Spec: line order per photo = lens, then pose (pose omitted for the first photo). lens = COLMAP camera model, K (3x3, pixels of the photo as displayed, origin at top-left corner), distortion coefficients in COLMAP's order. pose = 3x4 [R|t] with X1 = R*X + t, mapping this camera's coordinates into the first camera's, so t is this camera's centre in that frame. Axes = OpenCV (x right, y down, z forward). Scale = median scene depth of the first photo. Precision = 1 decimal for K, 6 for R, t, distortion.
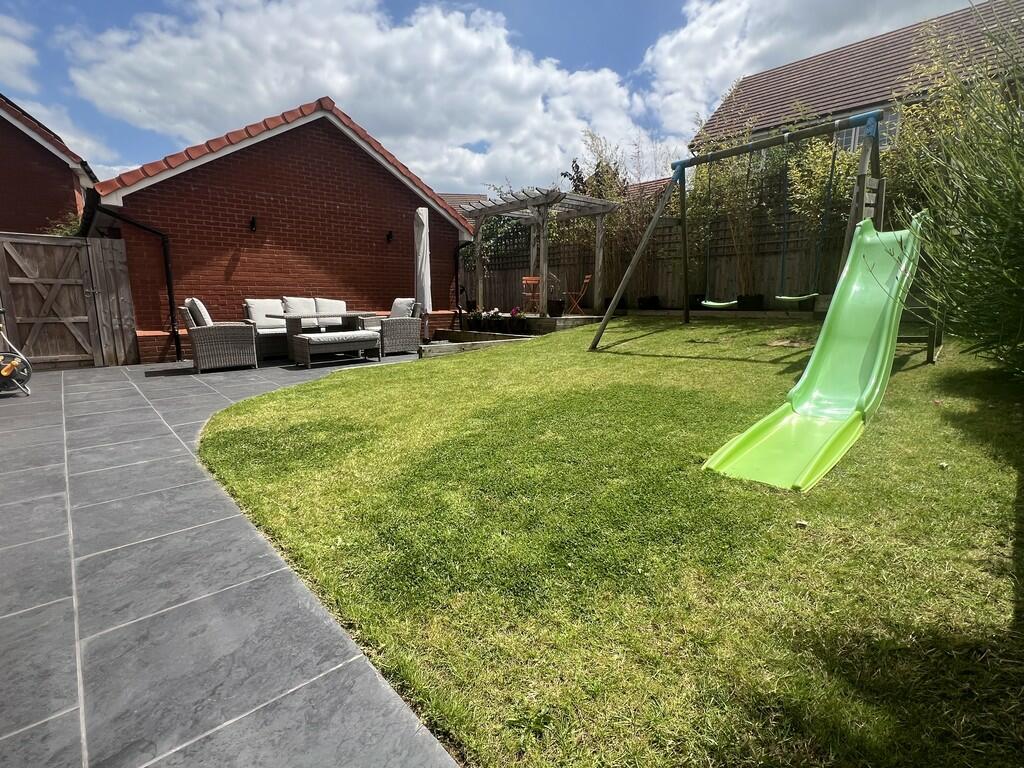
lens RADIAL K [[507.4, 0, 515.2], [0, 507.4, 387.5], [0, 0, 1]] dist [0.002242, -0.001579]
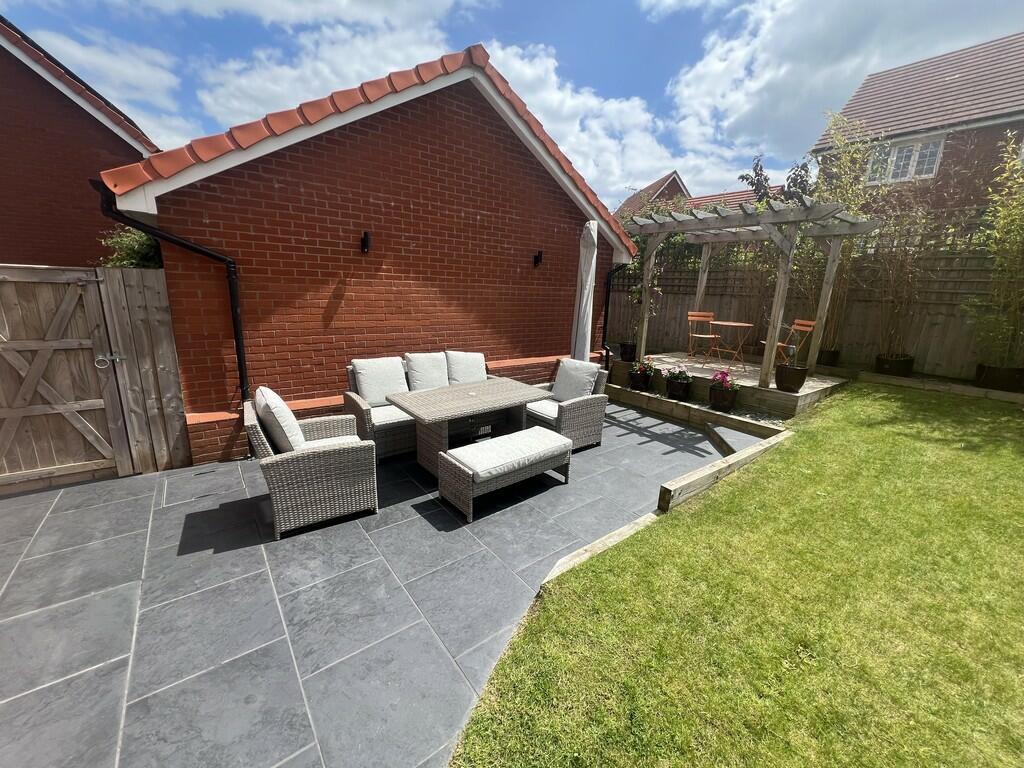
lens RADIAL K [[410.1, 0, 509.8], [0, 410.1, 381.1], [0, 0, 1]] dist [-0.004162, 0.000255]
pose [[0.996092, 0.045535, -0.075683, -0.278569], [-0.042150, 0.998064, 0.045732, -0.173288], [0.077619, -0.042363, 0.996083, 0.473797]]
